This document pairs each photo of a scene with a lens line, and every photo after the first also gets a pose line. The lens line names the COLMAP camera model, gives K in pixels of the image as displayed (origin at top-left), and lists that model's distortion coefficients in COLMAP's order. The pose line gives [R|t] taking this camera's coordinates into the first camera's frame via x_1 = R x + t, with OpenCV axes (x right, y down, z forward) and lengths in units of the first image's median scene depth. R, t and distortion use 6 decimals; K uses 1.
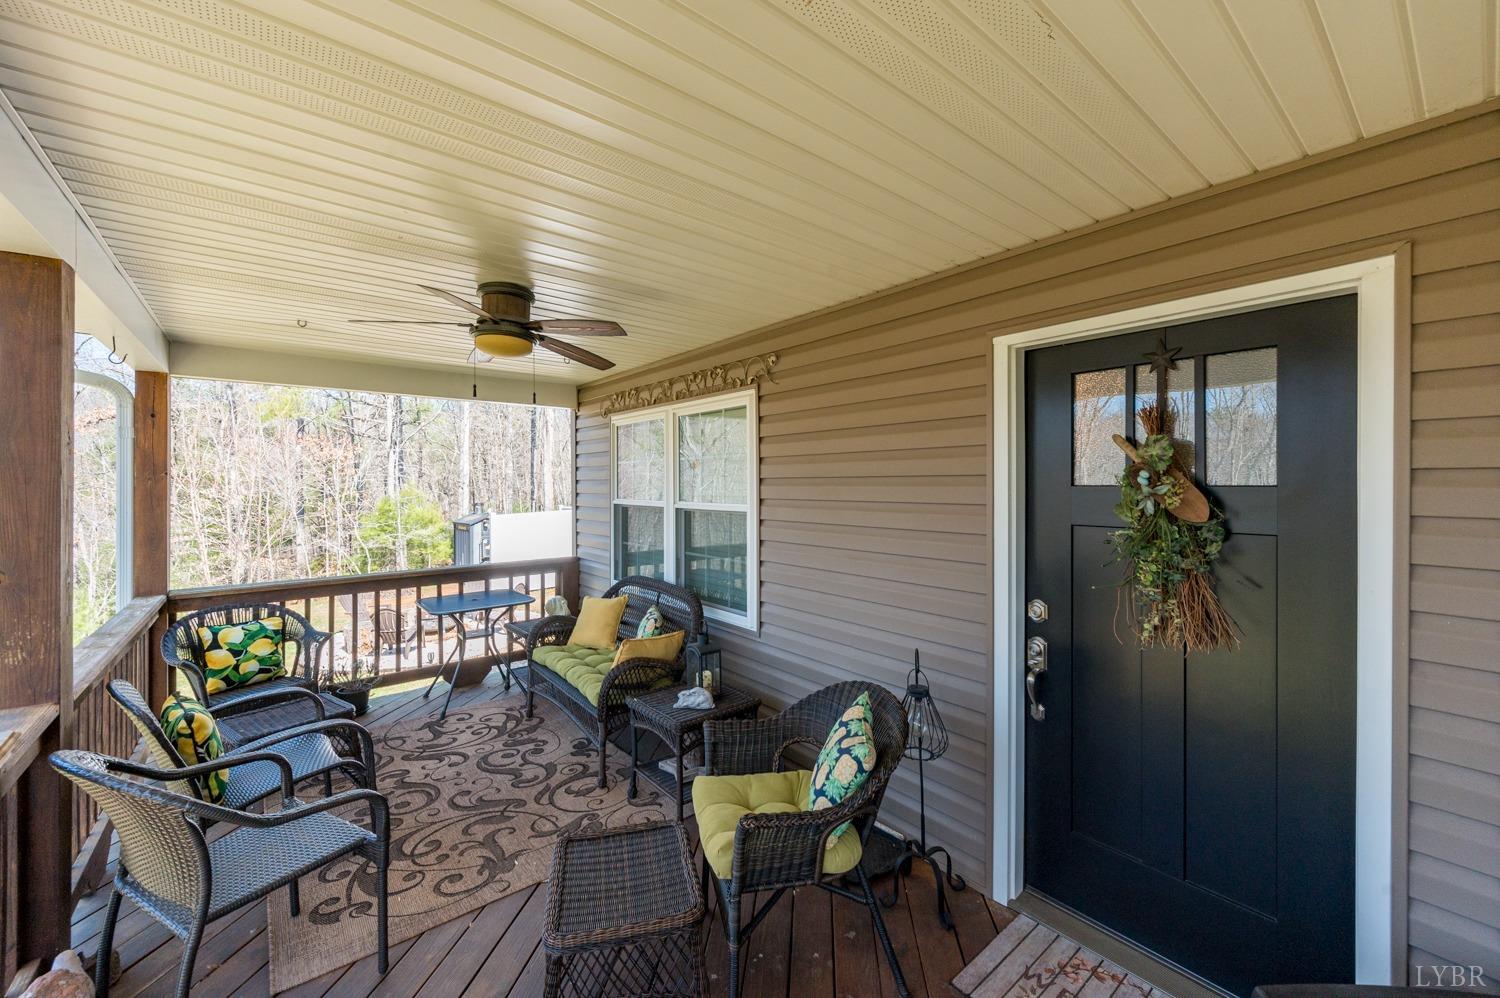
lens RADIAL K [[596.2, 0, 749.0], [0, 596.2, 490.5], [0, 0, 1]] dist [-0.003954, 0.000960]
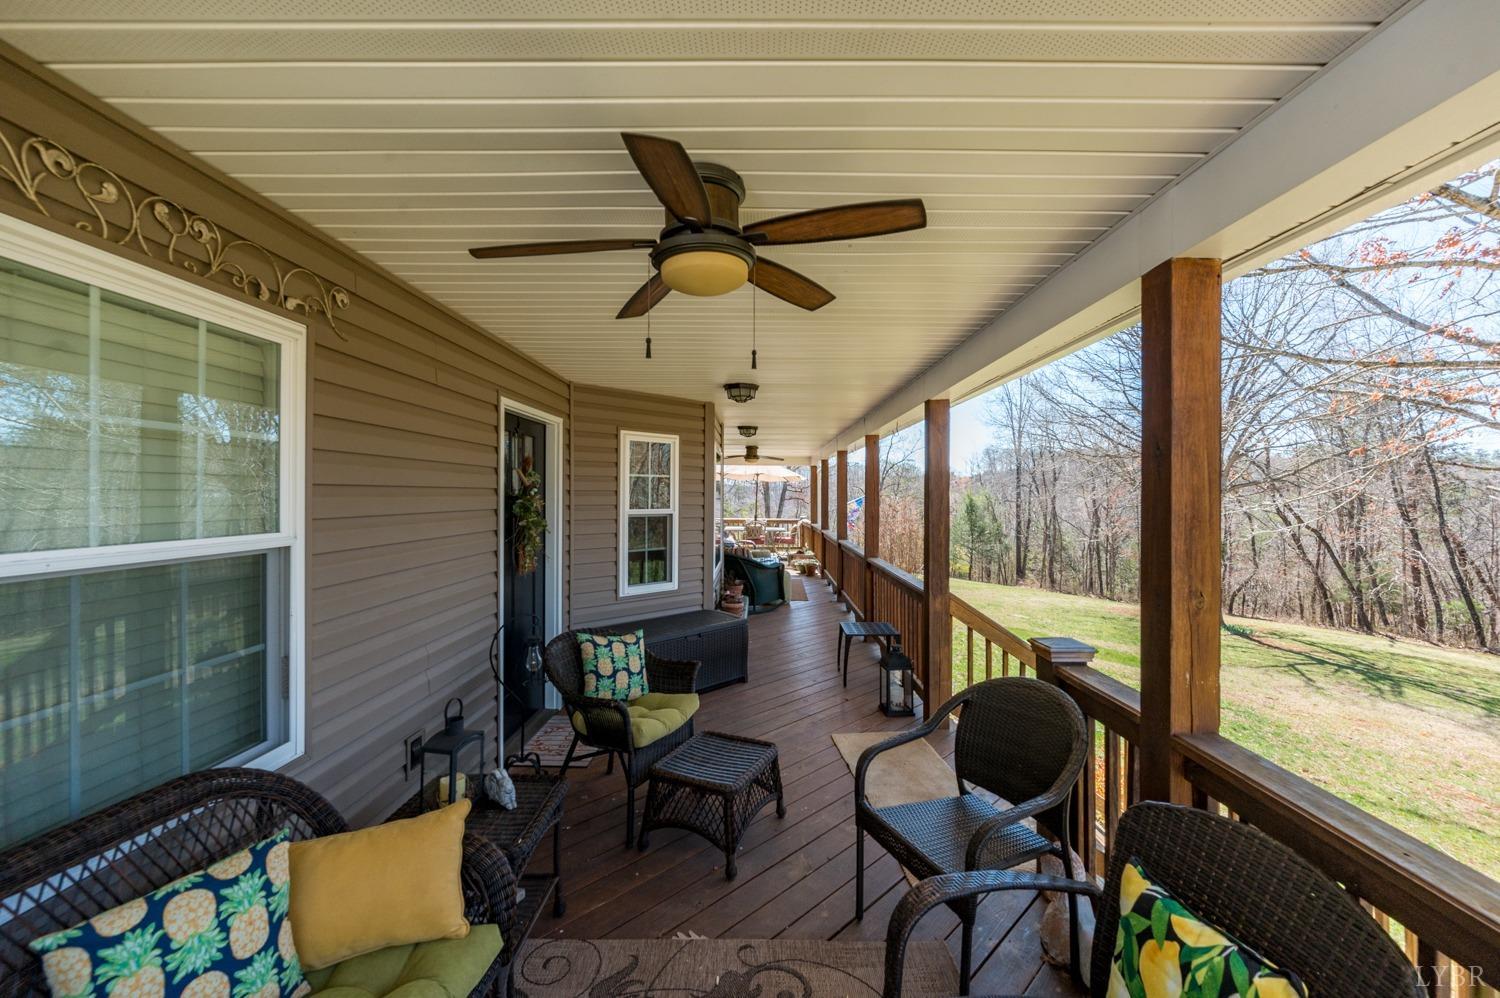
lens RADIAL K [[596.2, 0, 751.5], [0, 596.2, 494.8], [0, 0, 1]] dist [-0.003954, 0.000960]
pose [[-0.768221, -0.003230, 0.640176, -0.674315], [0.004711, 0.999932, 0.010699, -0.014612], [-0.640167, 0.011235, -0.768154, 1.155819]]
